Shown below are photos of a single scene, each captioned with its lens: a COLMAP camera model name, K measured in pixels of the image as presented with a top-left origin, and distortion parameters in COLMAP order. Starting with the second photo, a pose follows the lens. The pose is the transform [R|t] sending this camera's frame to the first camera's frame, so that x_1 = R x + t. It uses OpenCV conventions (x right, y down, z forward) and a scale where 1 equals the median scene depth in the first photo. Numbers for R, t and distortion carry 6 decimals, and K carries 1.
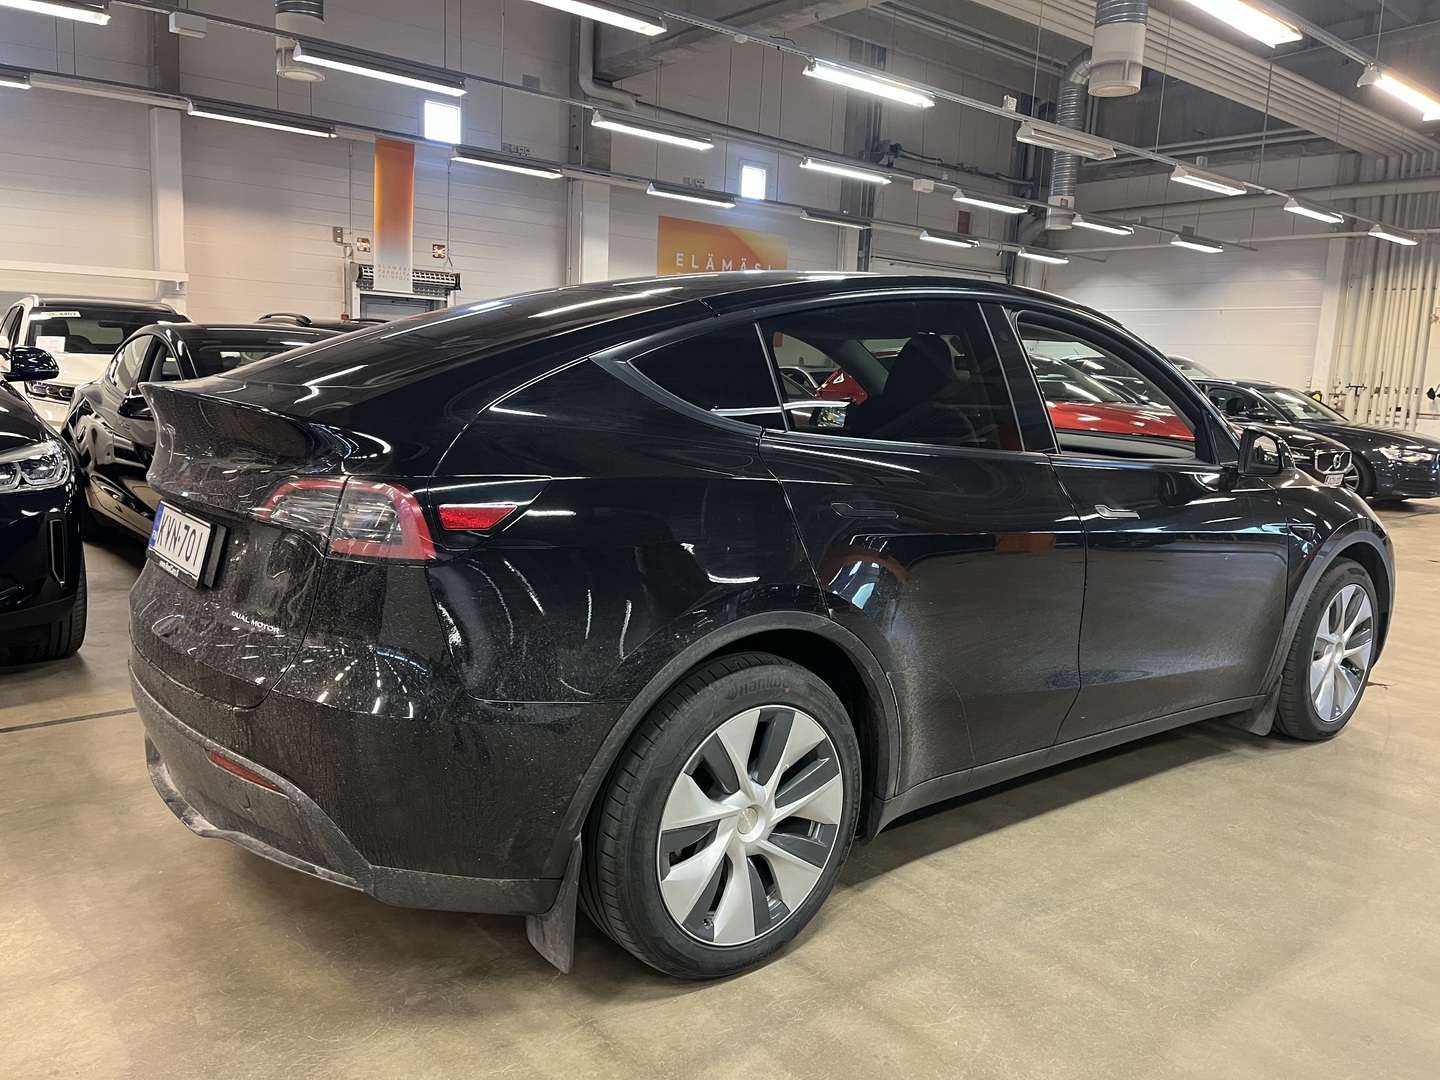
lens RADIAL K [[1091.6, 0, 713.1], [0, 1091.6, 538.1], [0, 0, 1]] dist [0.100725, -0.117736]
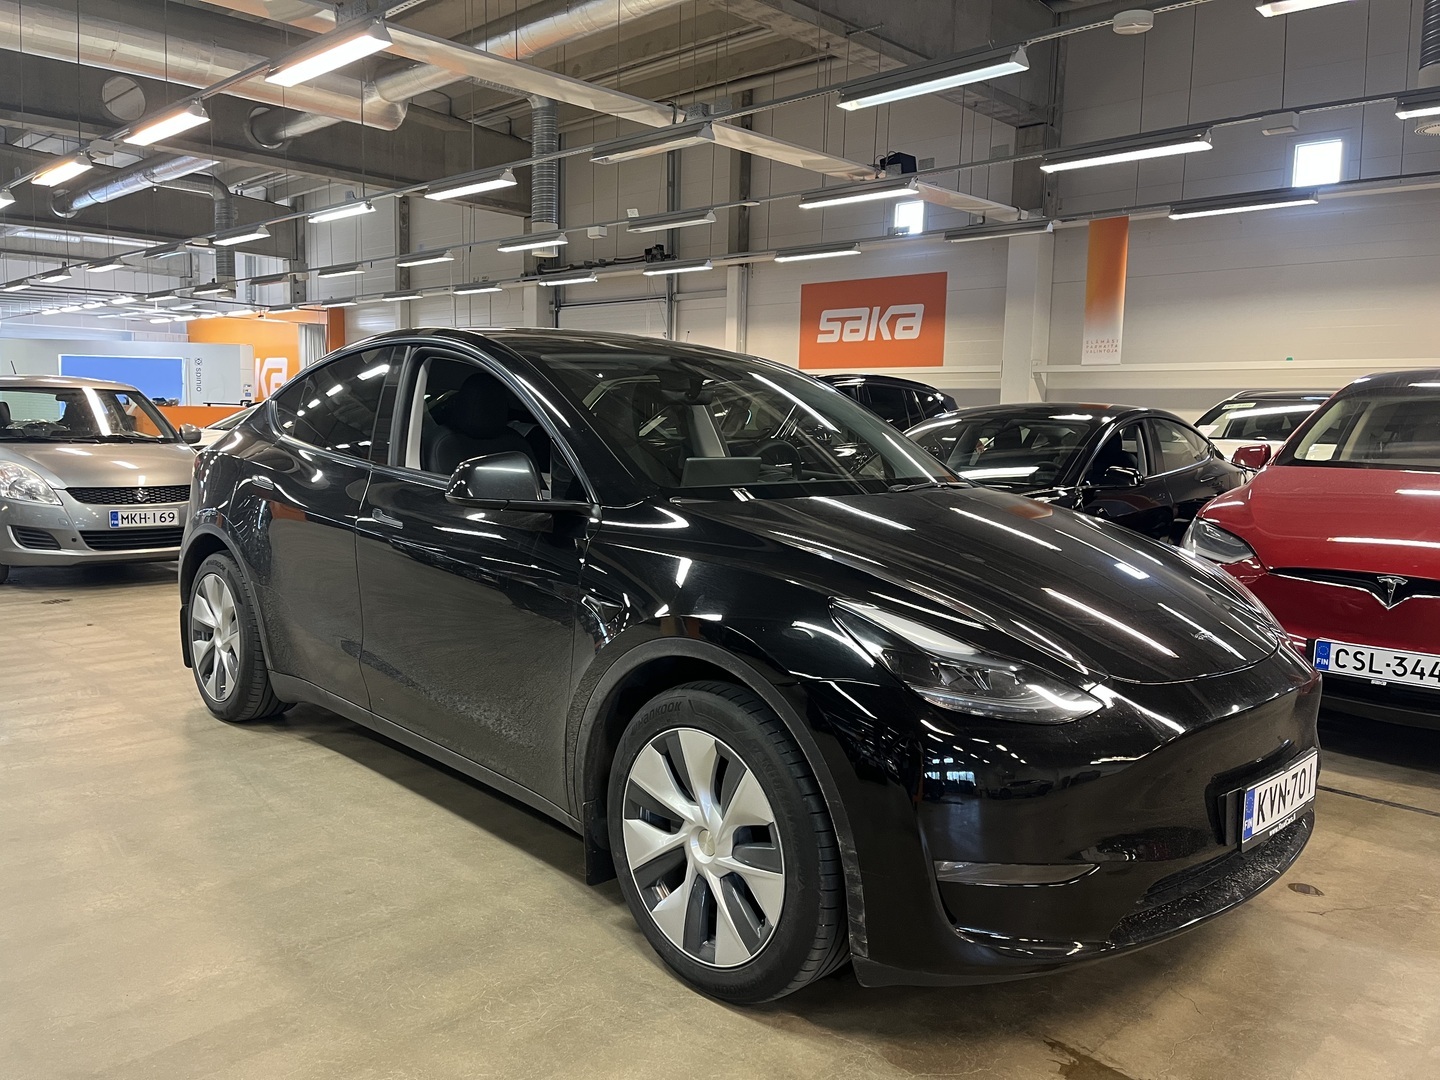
lens RADIAL K [[1091.6, 0, 713.1], [0, 1091.6, 538.1], [0, 0, 1]] dist [0.100725, -0.117736]
pose [[0.090065, 0.072623, -0.993285, 1.391884], [-0.176067, 0.982790, 0.055891, -0.113534], [0.980249, 0.169851, 0.101302, 1.127885]]
